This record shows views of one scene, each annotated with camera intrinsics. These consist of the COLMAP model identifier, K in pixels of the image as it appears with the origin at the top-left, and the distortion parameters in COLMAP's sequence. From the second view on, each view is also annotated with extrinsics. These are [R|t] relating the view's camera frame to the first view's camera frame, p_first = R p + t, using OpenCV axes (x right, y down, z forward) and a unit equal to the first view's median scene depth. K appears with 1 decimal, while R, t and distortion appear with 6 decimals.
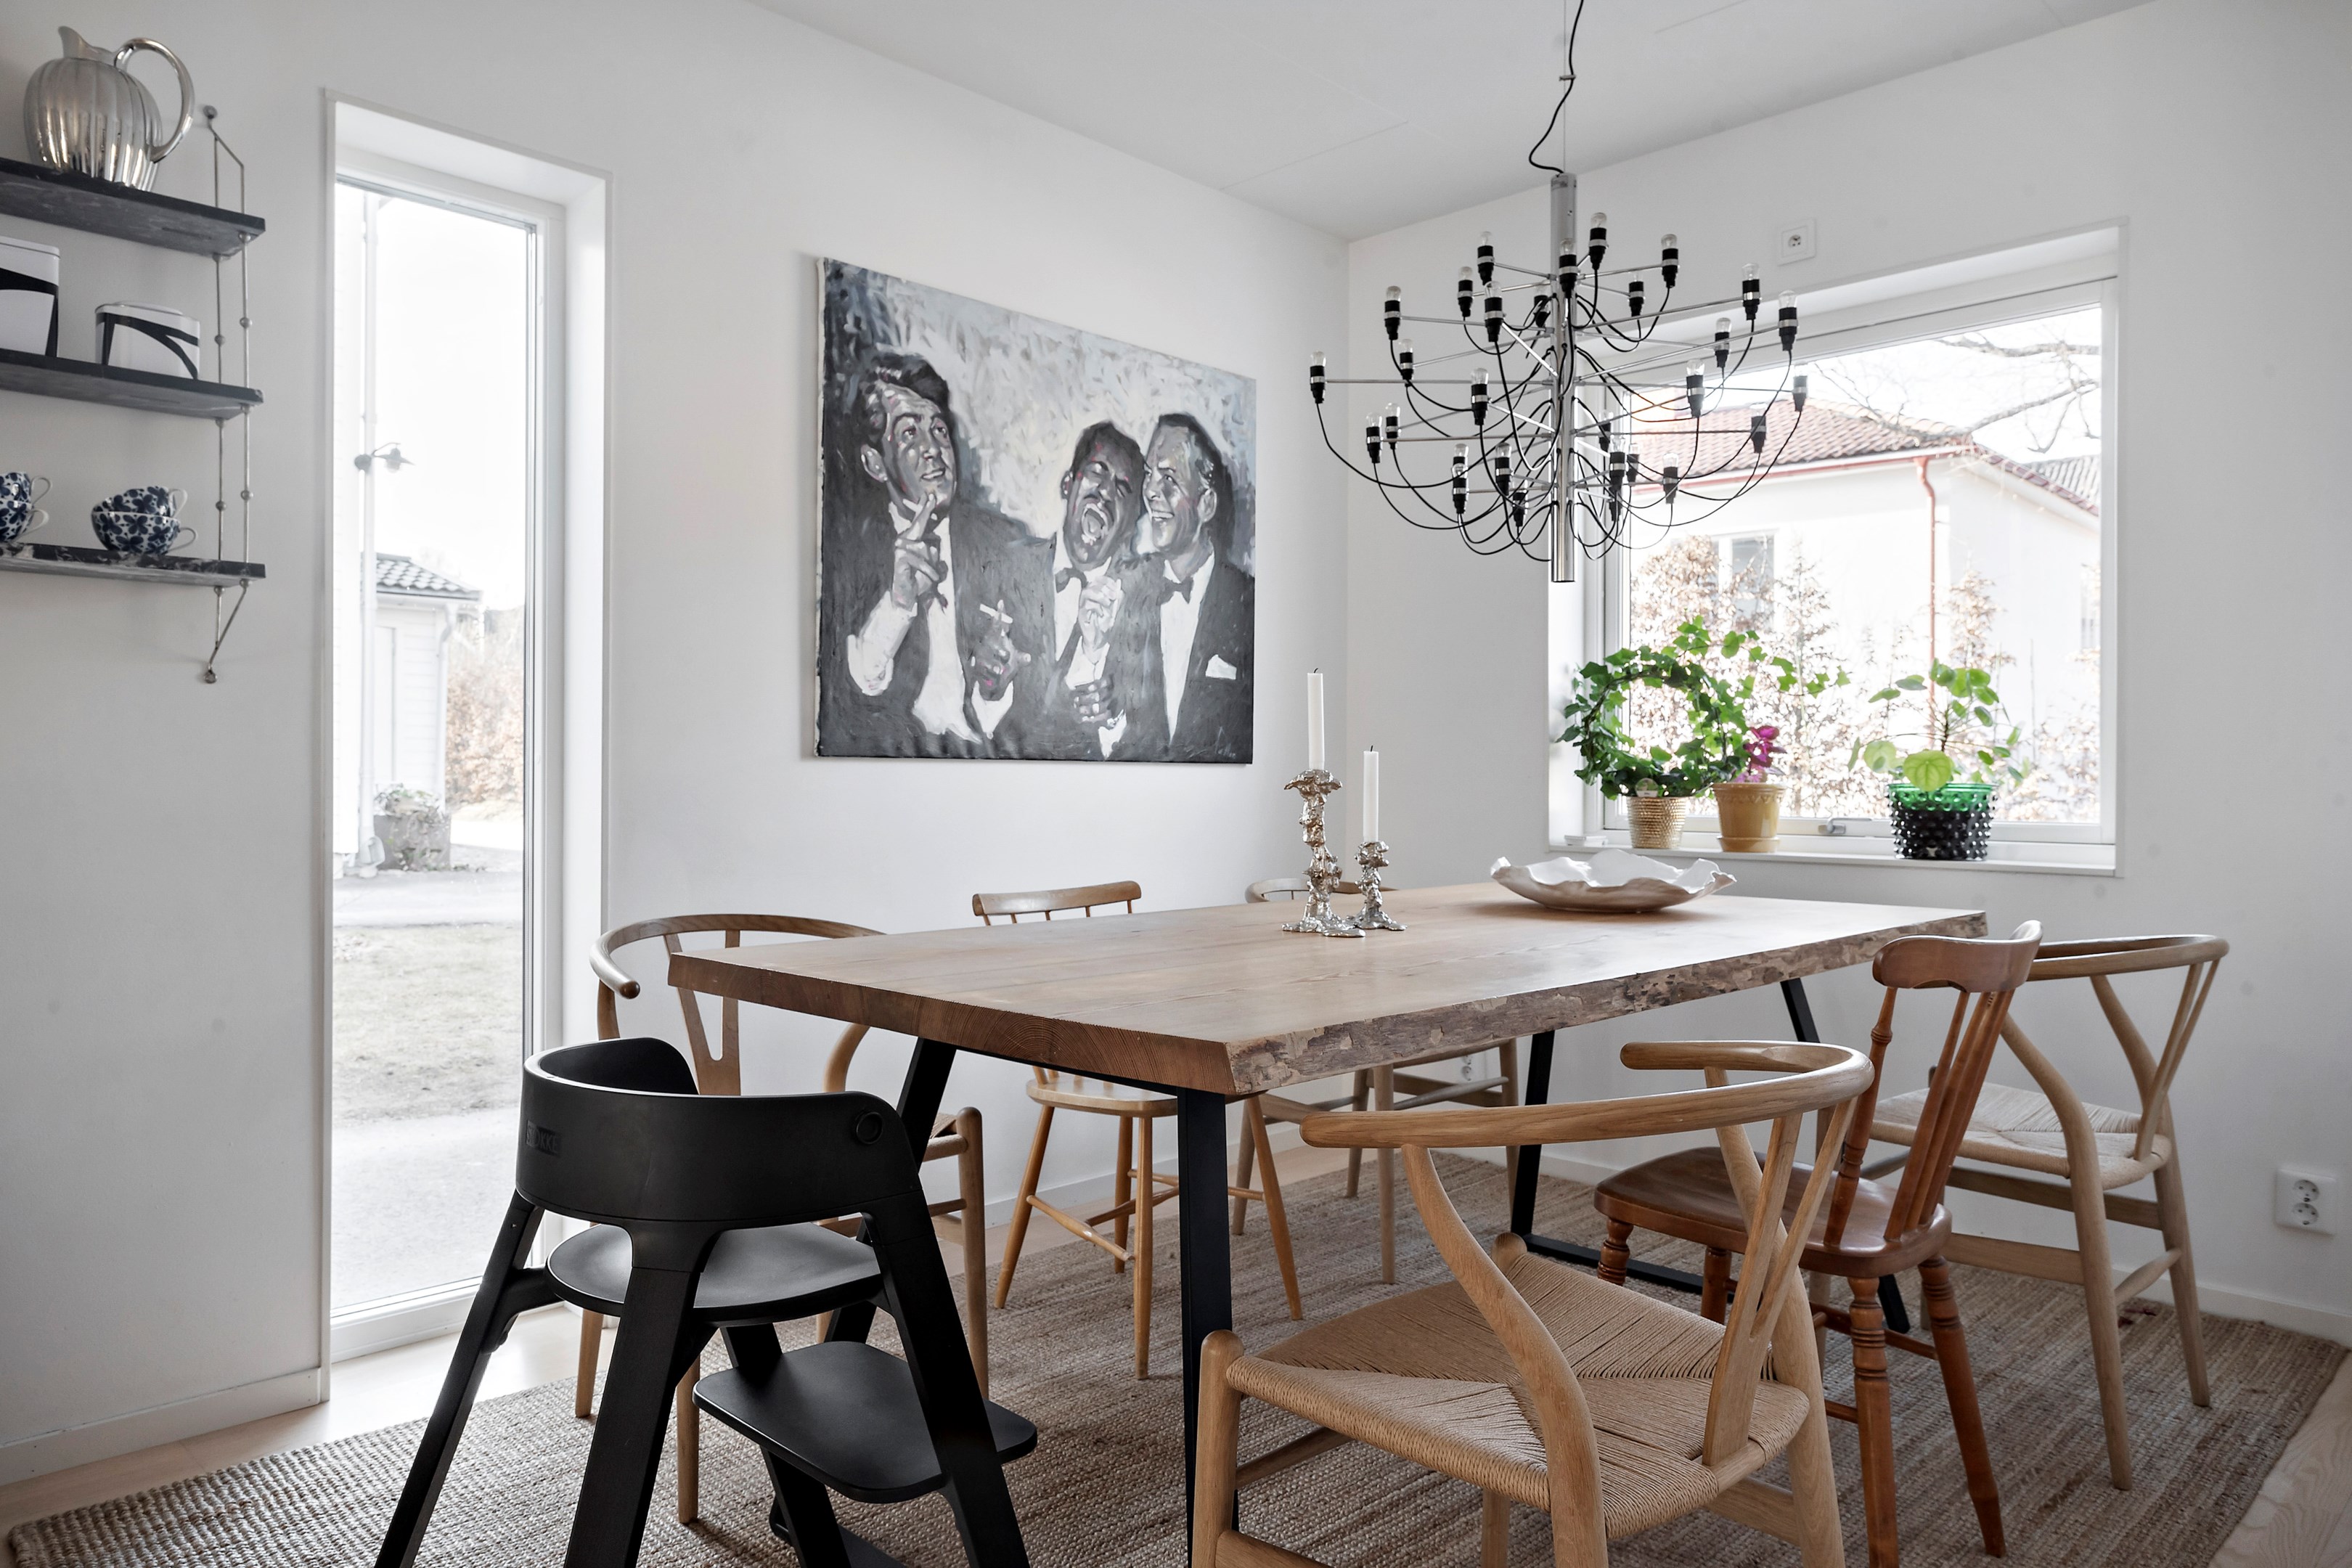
lens RADIAL K [[1559.7, 0, 1172.9], [0, 1559.7, 781.5], [0, 0, 1]] dist [0.010710, 0.001870]
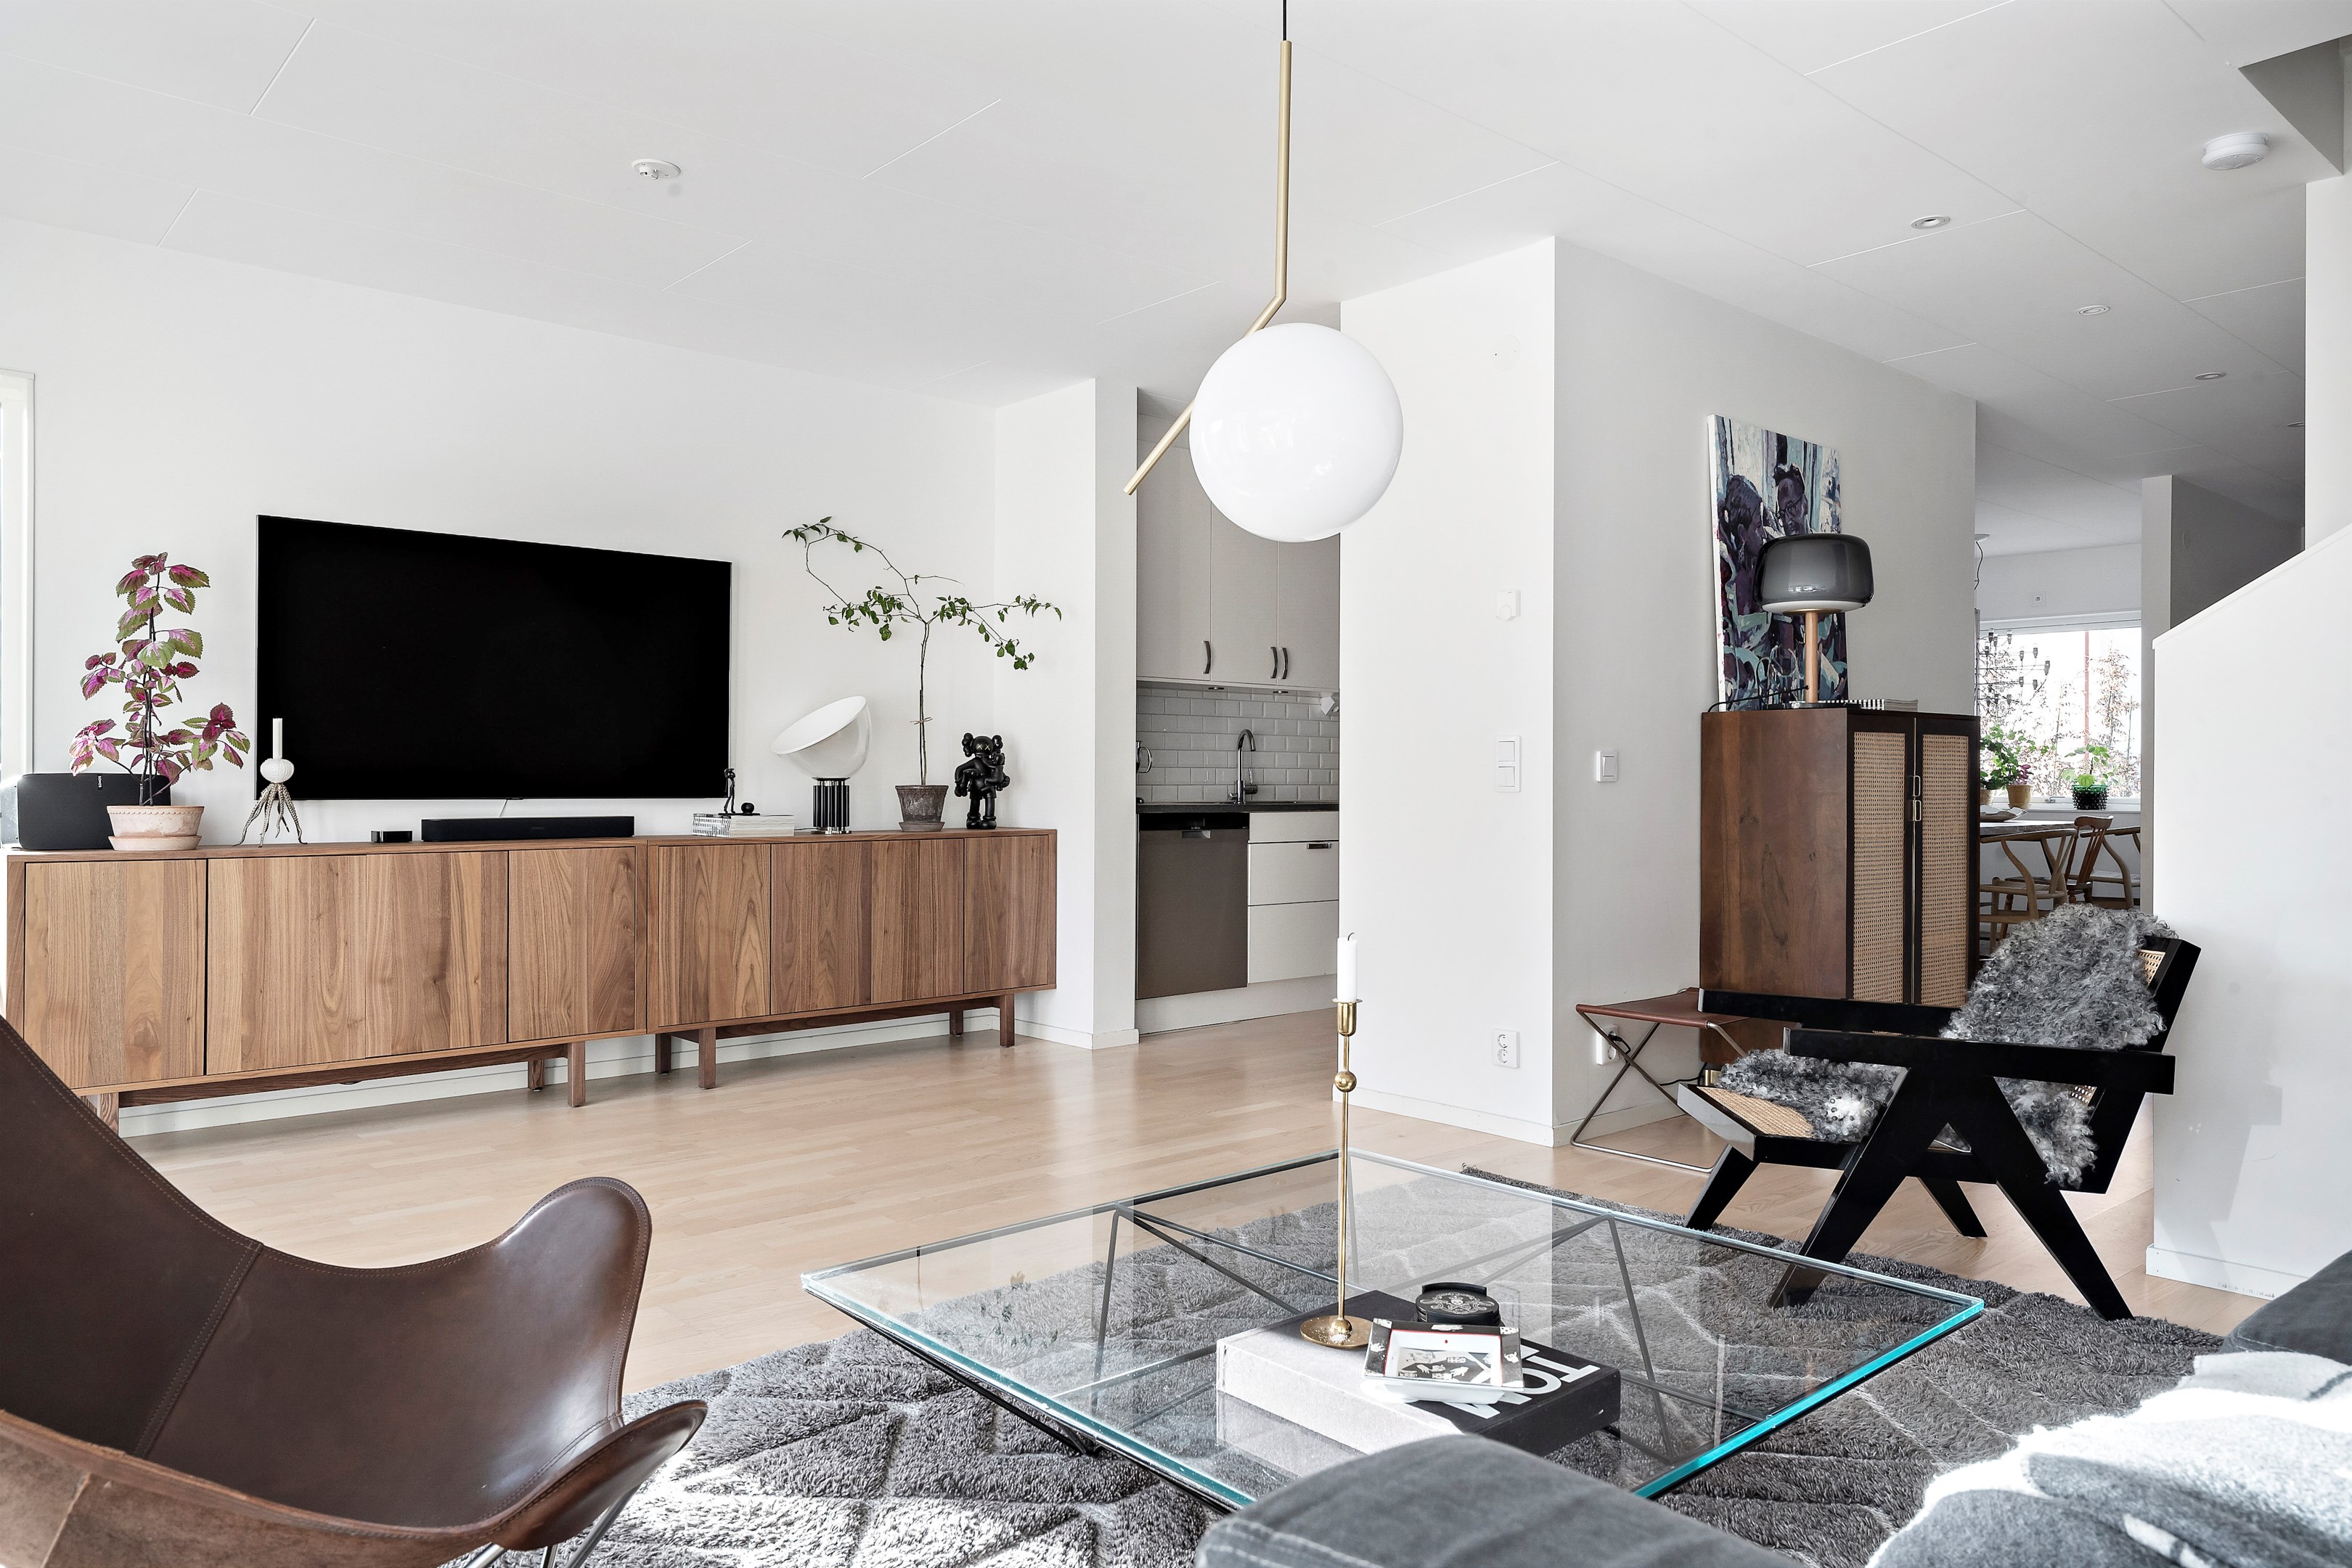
lens RADIAL K [[1559.7, 0, 1173.2], [0, 1559.7, 779.2], [0, 0, 1]] dist [0.010710, 0.001870]
pose [[0.997150, -0.004534, -0.075308, -0.927990], [0.004360, 0.999987, -0.002475, -0.008240], [0.075318, 0.002140, 0.997157, -1.906184]]
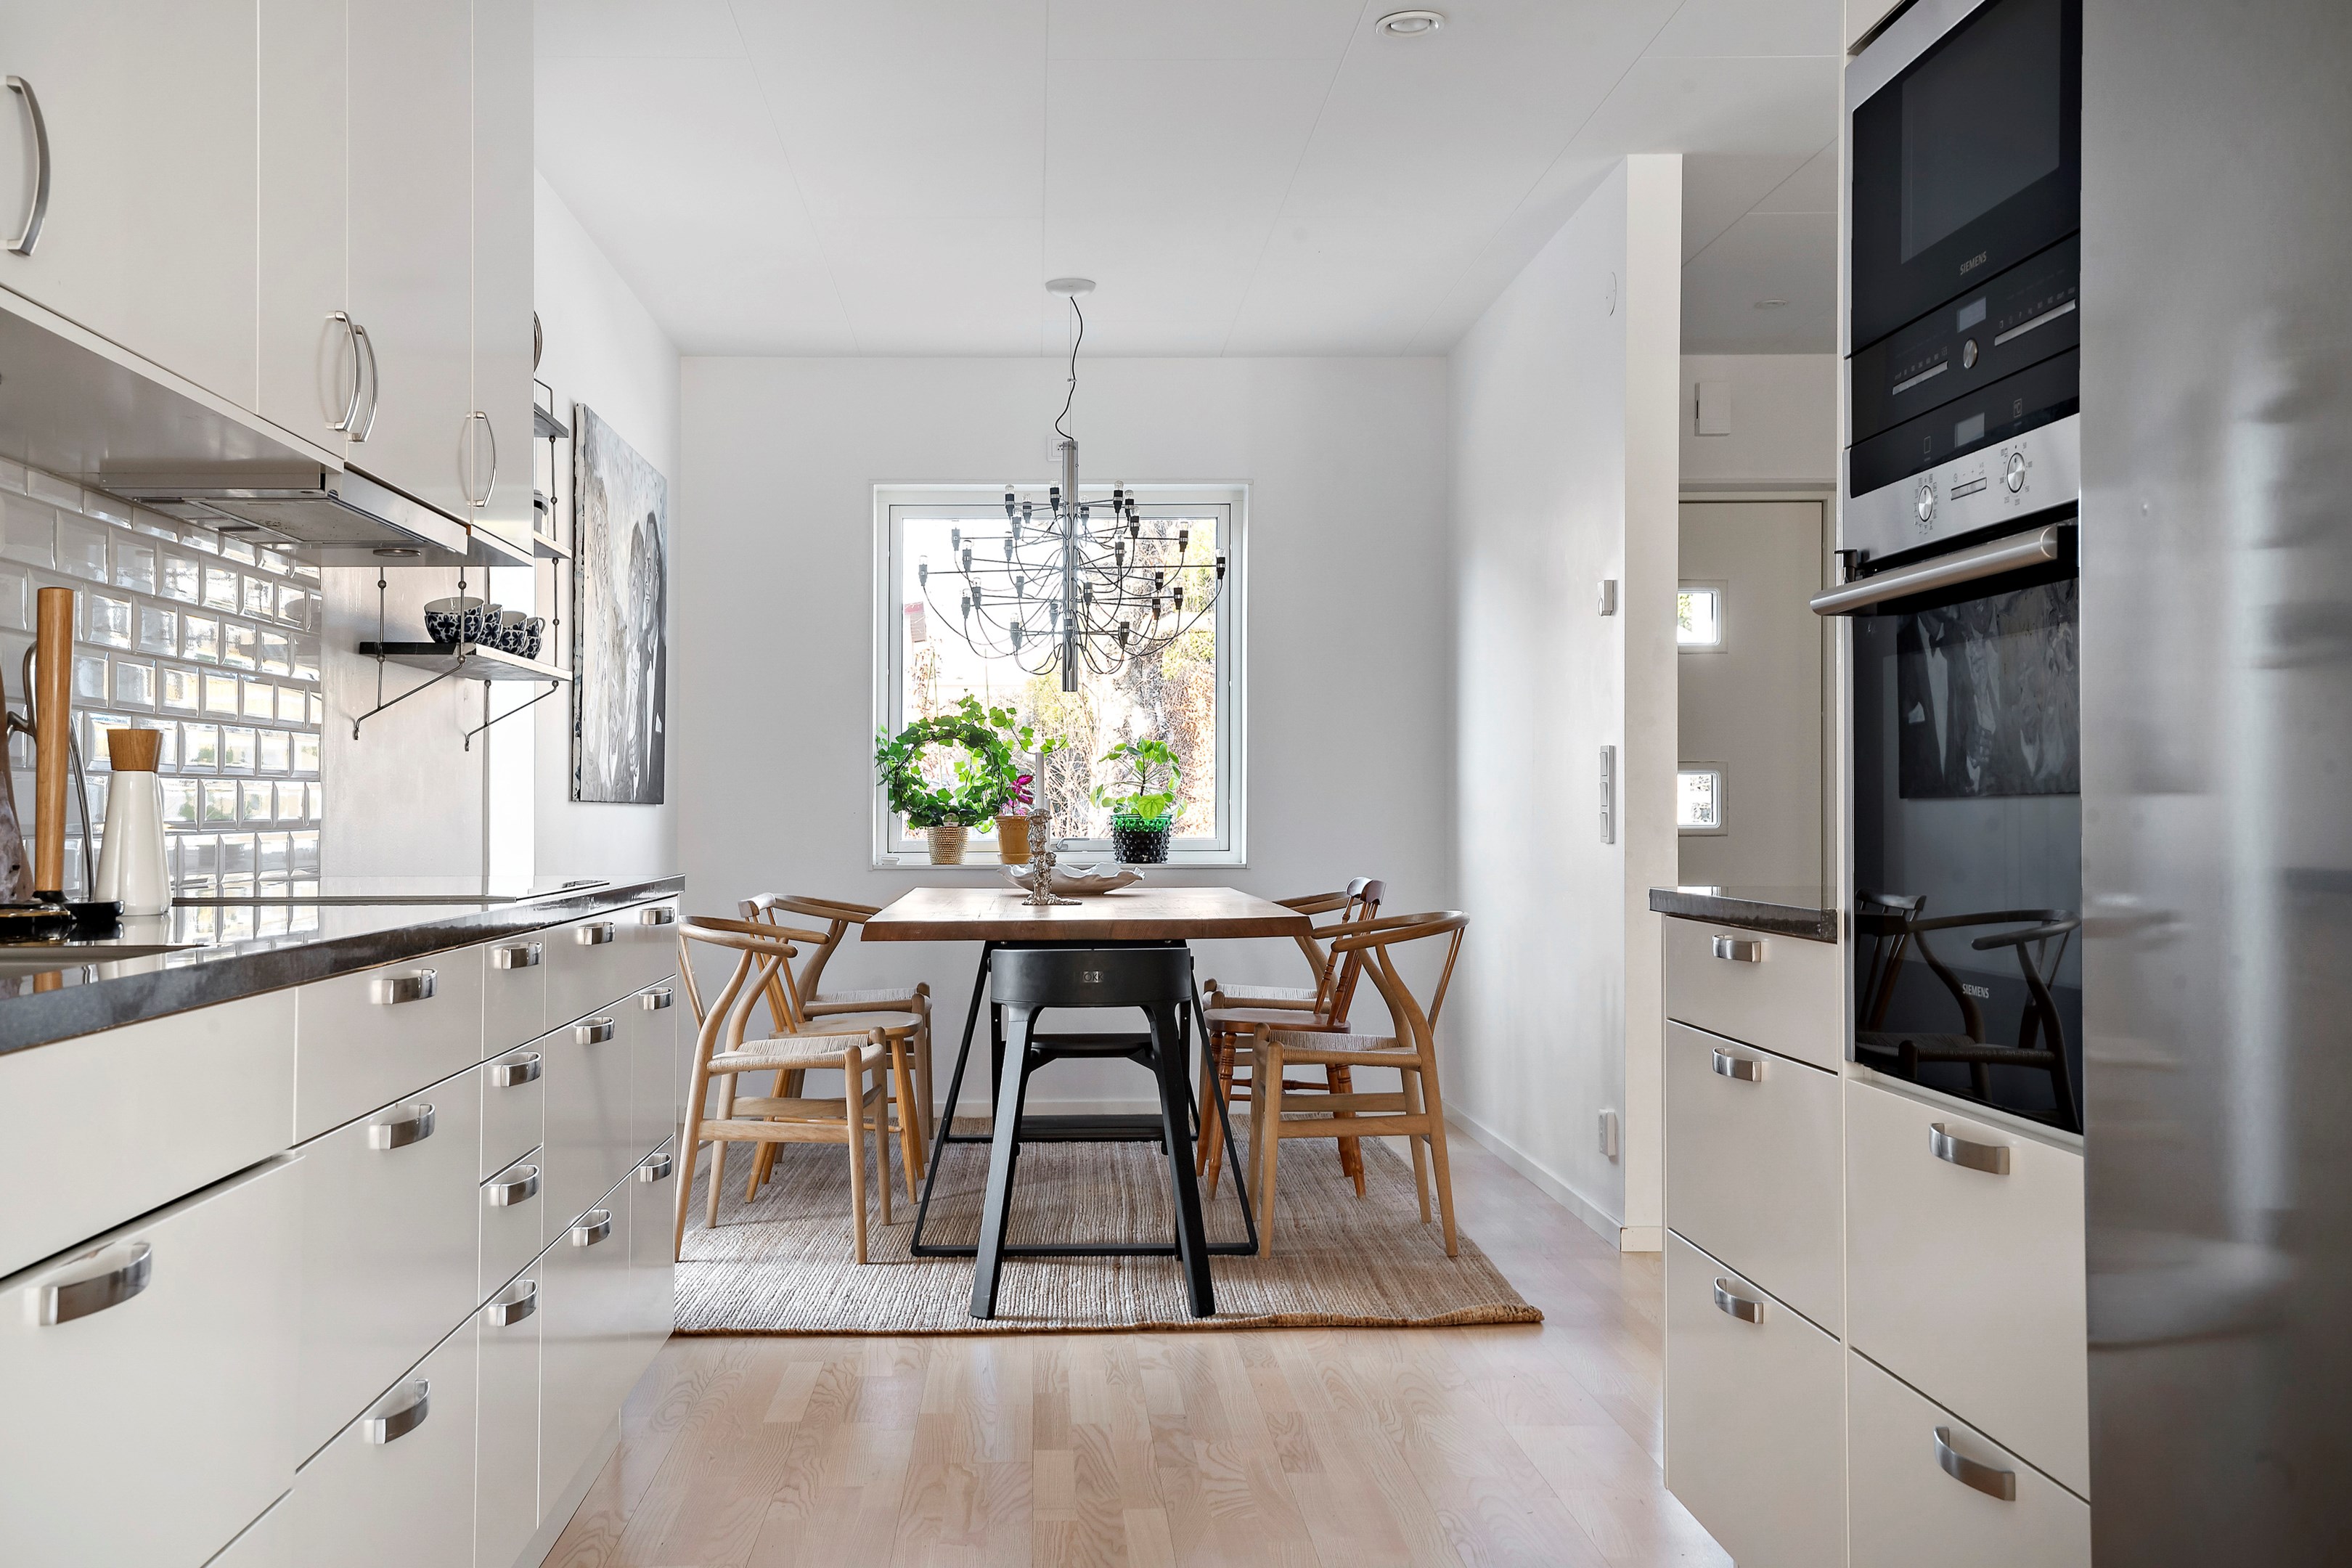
lens RADIAL K [[2347.0, 0, 1176.8], [0, 2347.0, 784.5], [0, 0, 1]] dist [0.002665, 0.000000]
pose [[0.665067, 0.001621, 0.746782, -1.112213], [0.007478, 0.999933, -0.008830, -0.007021], [-0.746746, 0.011457, 0.665011, -0.521253]]
